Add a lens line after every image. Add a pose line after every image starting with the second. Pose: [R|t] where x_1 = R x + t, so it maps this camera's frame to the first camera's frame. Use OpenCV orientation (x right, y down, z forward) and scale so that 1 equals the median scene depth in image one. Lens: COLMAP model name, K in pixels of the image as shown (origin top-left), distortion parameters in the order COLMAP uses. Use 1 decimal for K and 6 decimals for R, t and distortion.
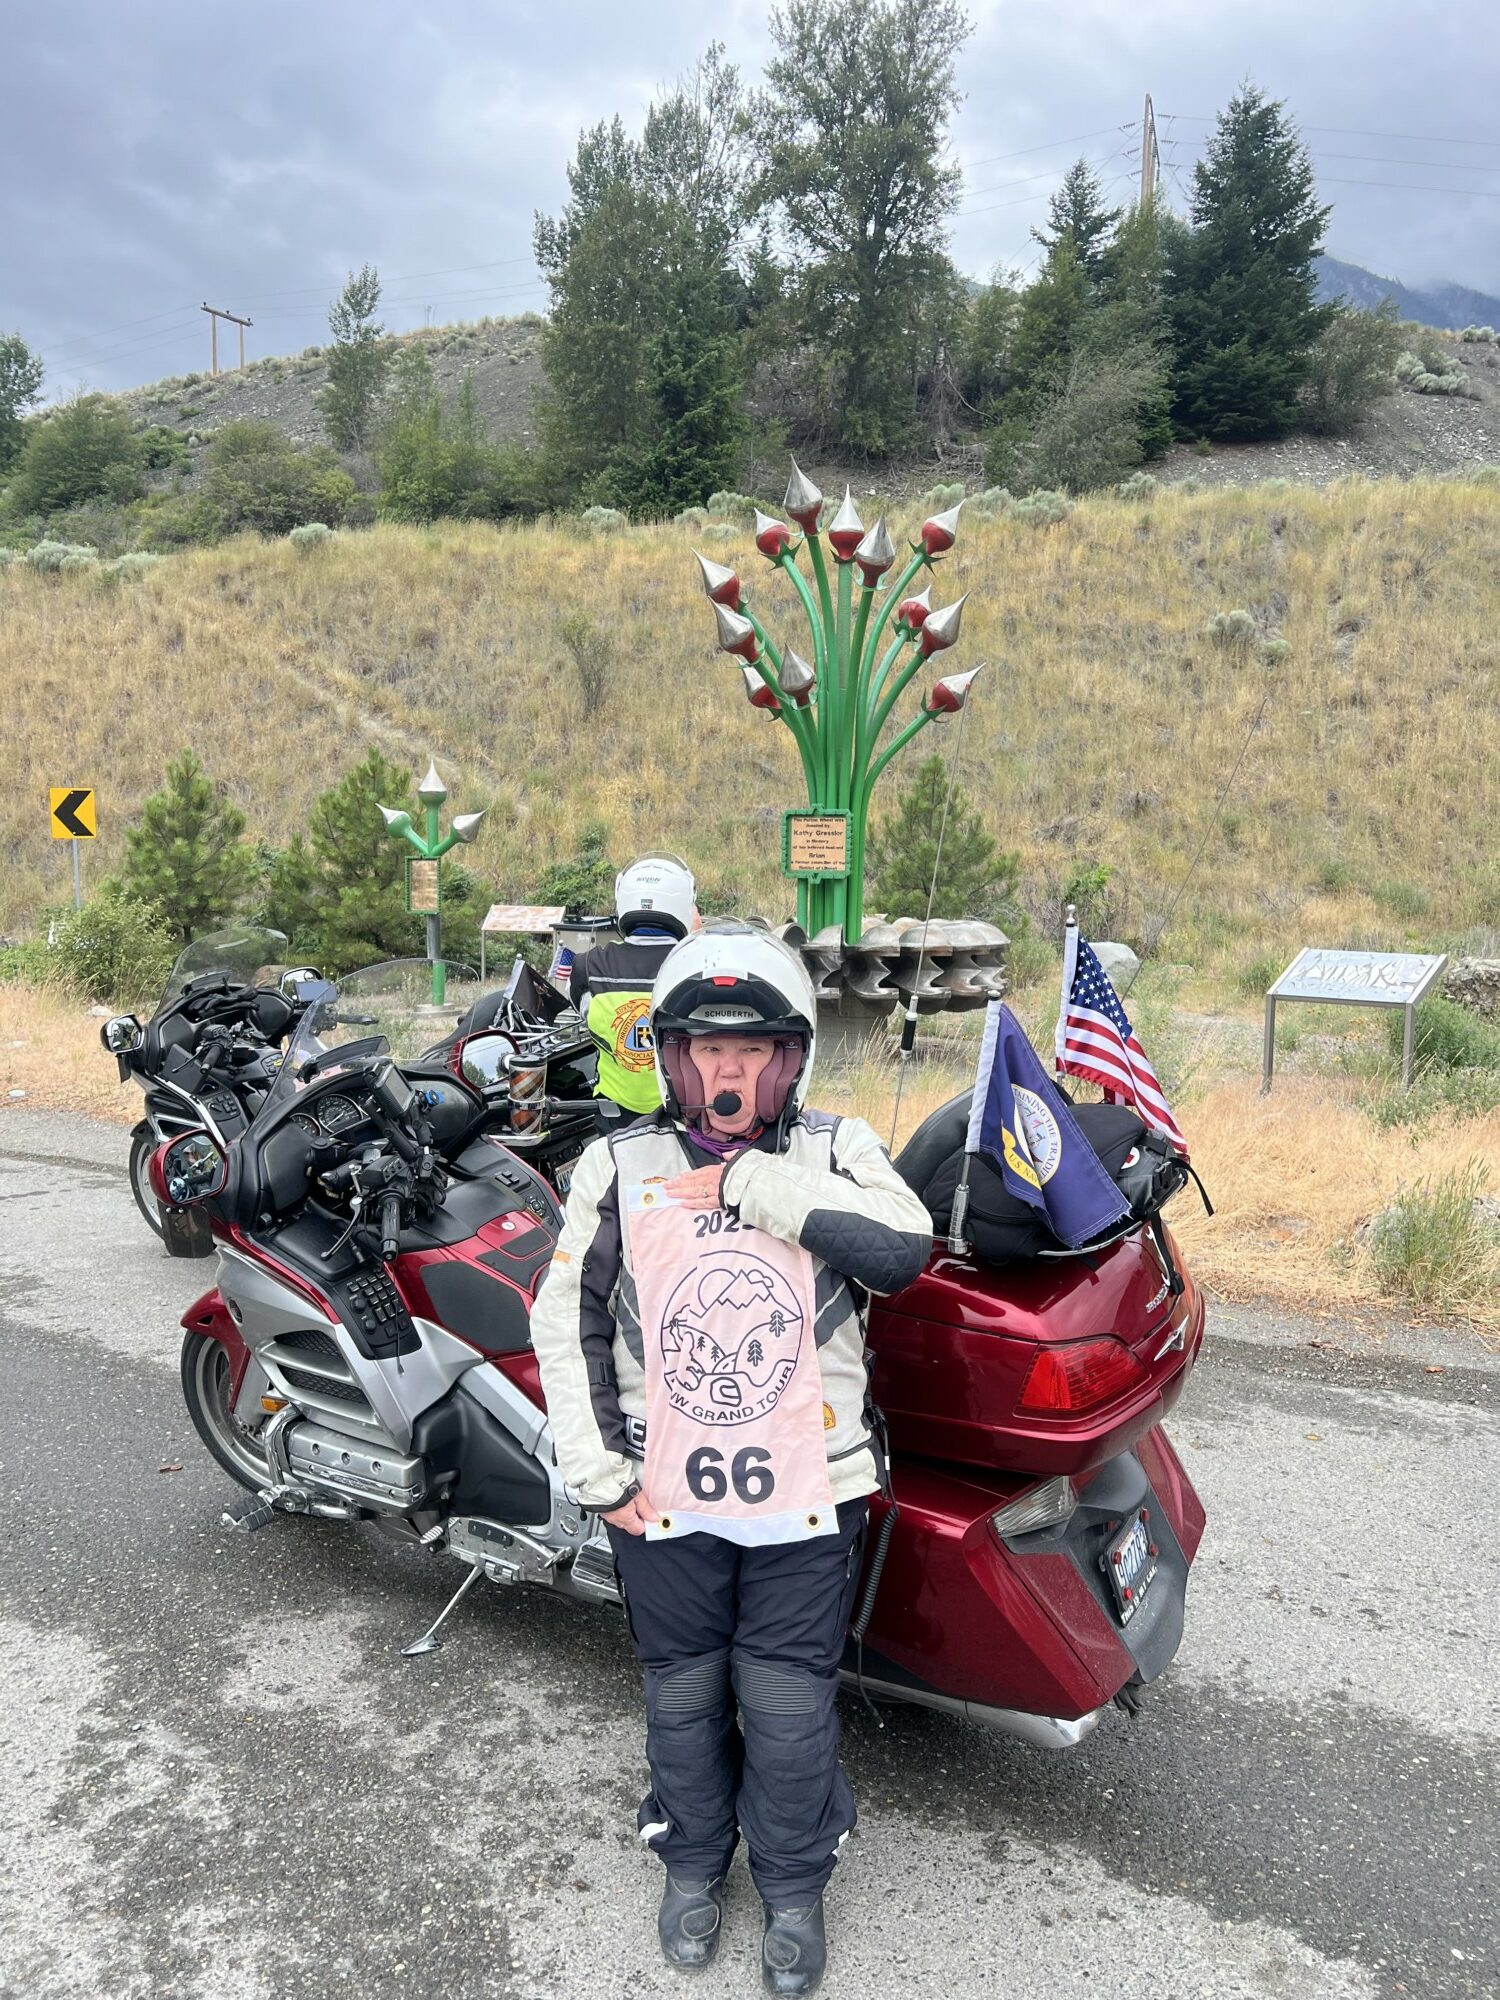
lens RADIAL K [[1518.2, 0, 755.7], [0, 1518.2, 1011.3], [0, 0, 1]] dist [0.017885, -0.023830]
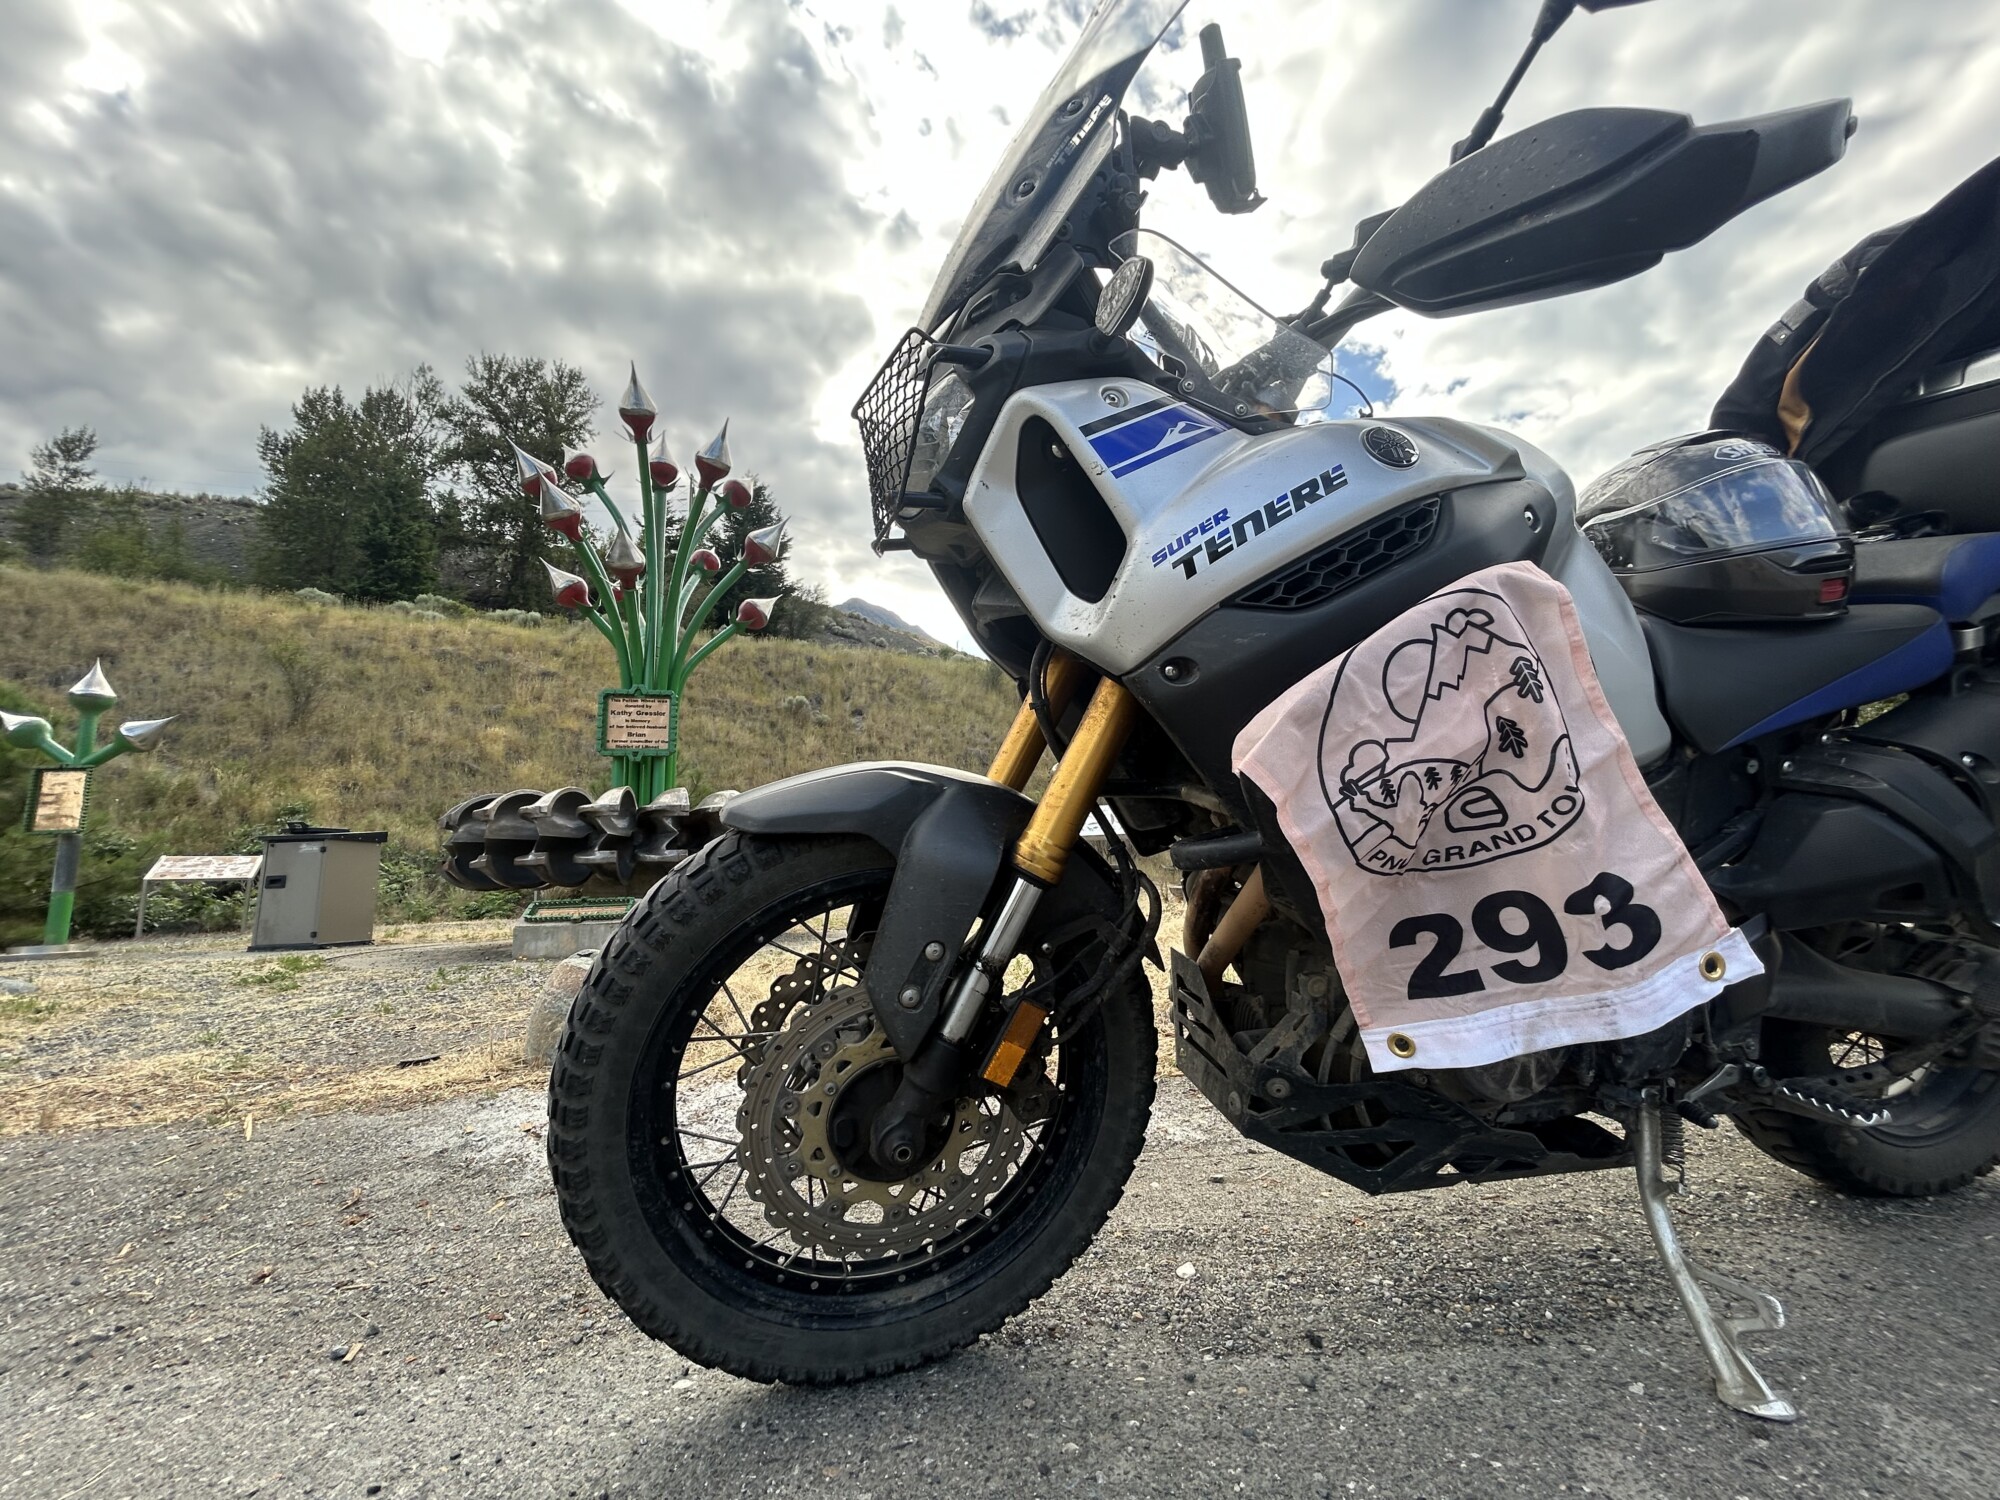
lens RADIAL K [[803.9, 0, 996.0], [0, 803.9, 751.5], [0, 0, 1]] dist [0.002356, -0.000121]
pose [[0.807647, 0.056441, 0.586959, -0.030276], [0.095527, 0.969736, -0.224692, 0.019535], [-0.581877, 0.237543, 0.777812, 0.165093]]
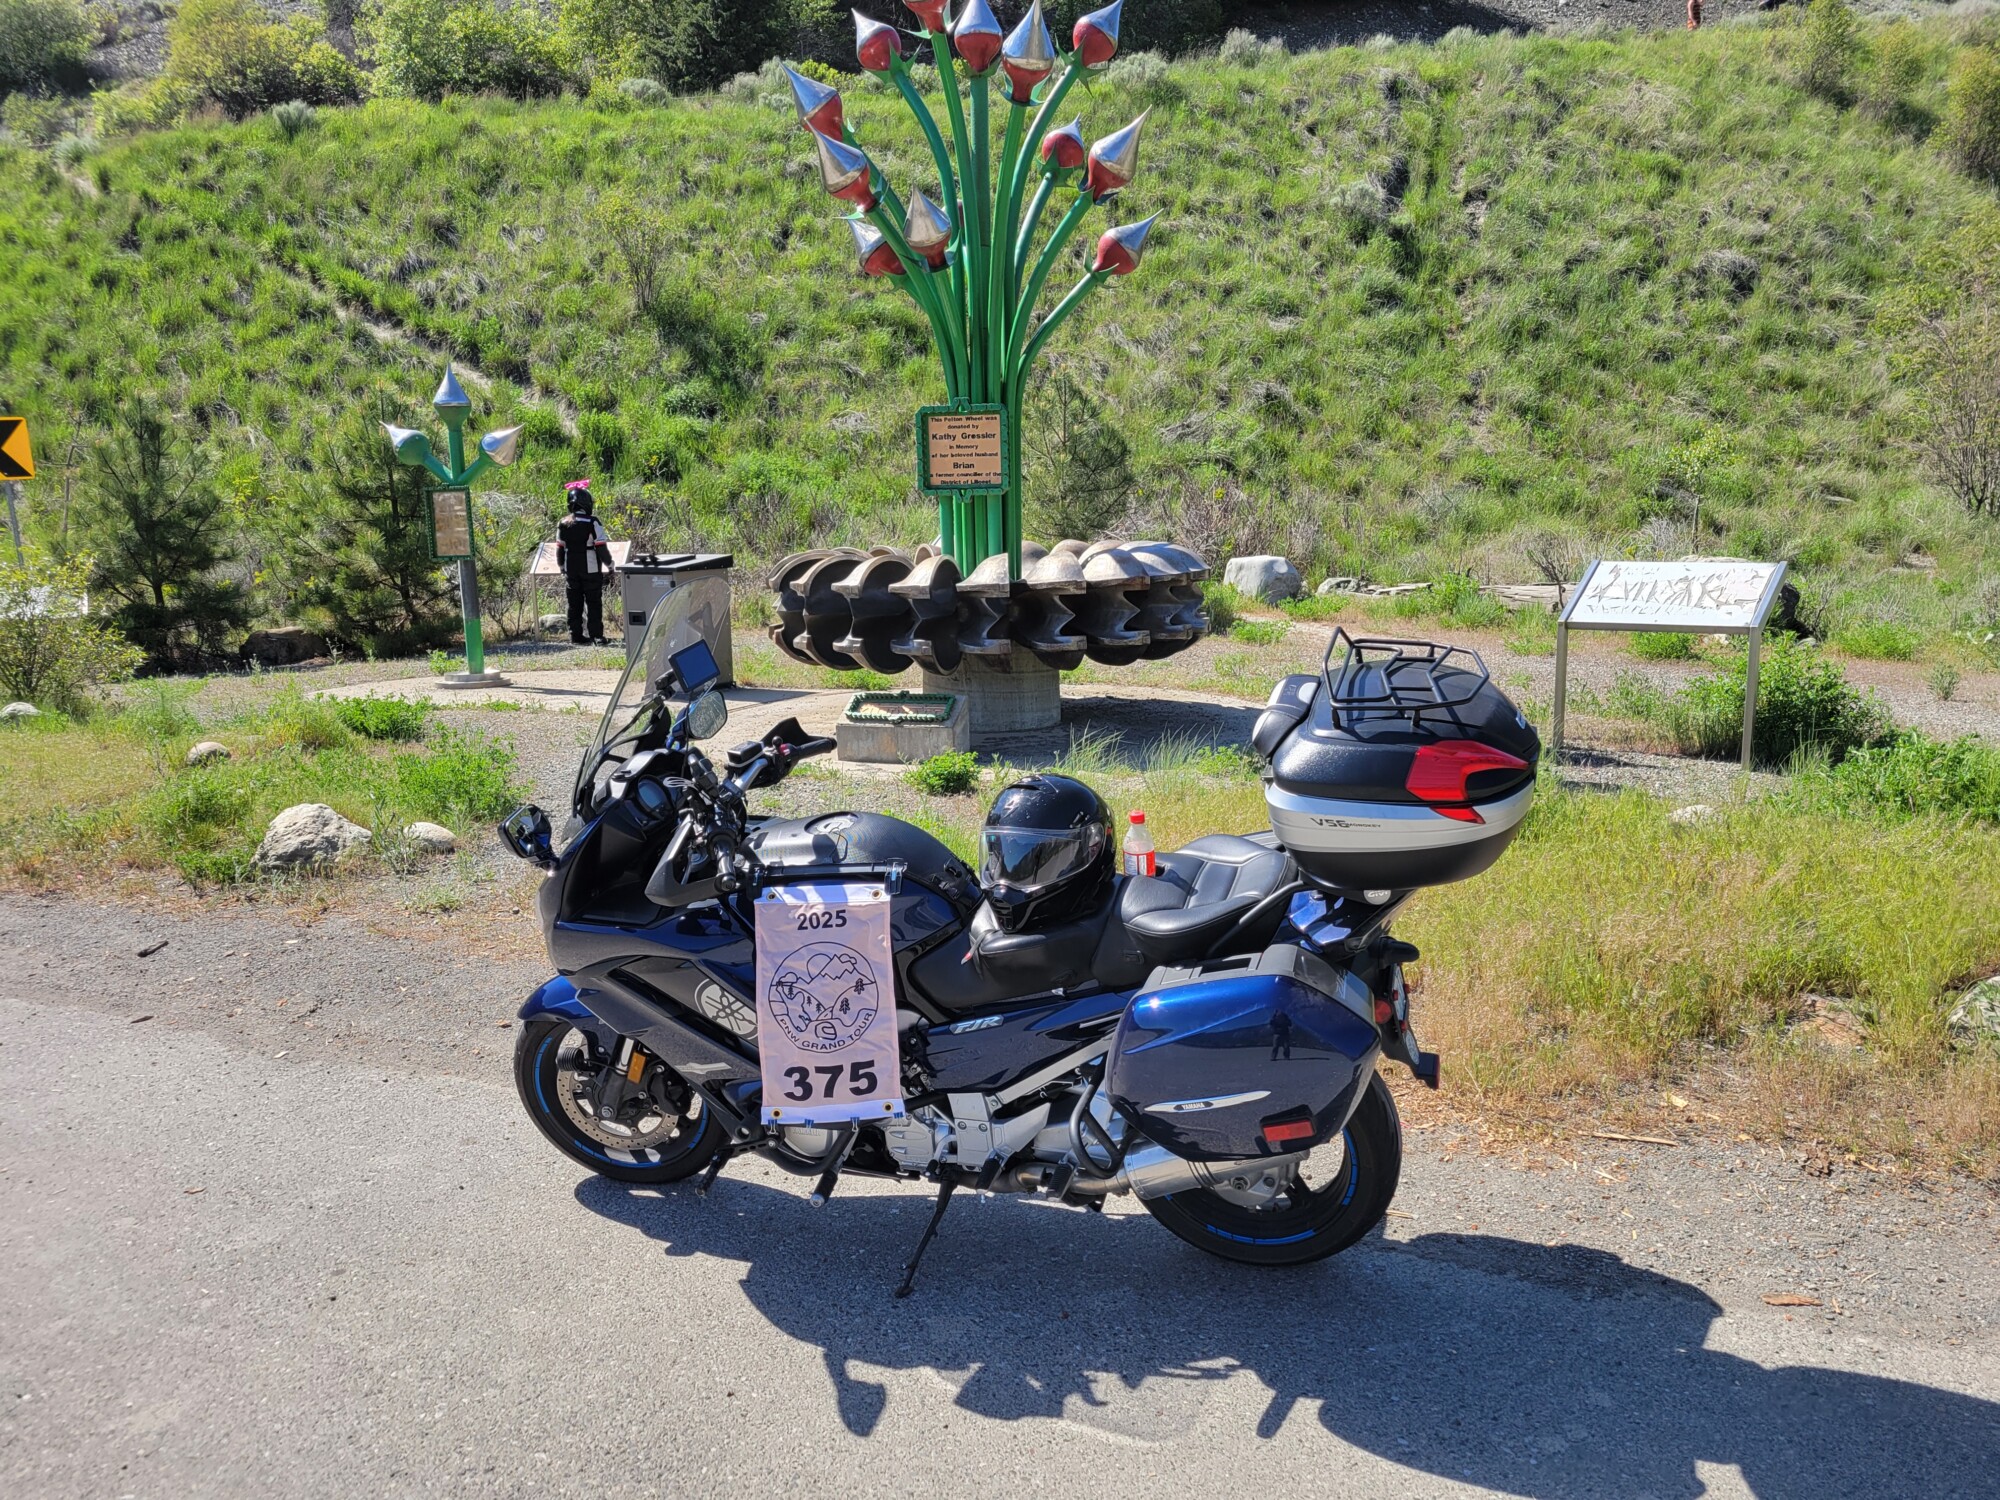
lens RADIAL K [[1540.0, 0, 997.9], [0, 1540.0, 763.1], [0, 0, 1]] dist [0.034329, -0.027034]
pose [[0.992965, -0.057124, 0.103721, -0.012344], [0.048053, 0.994966, 0.087941, -0.007221], [-0.108223, -0.082339, 0.990711, 0.074402]]
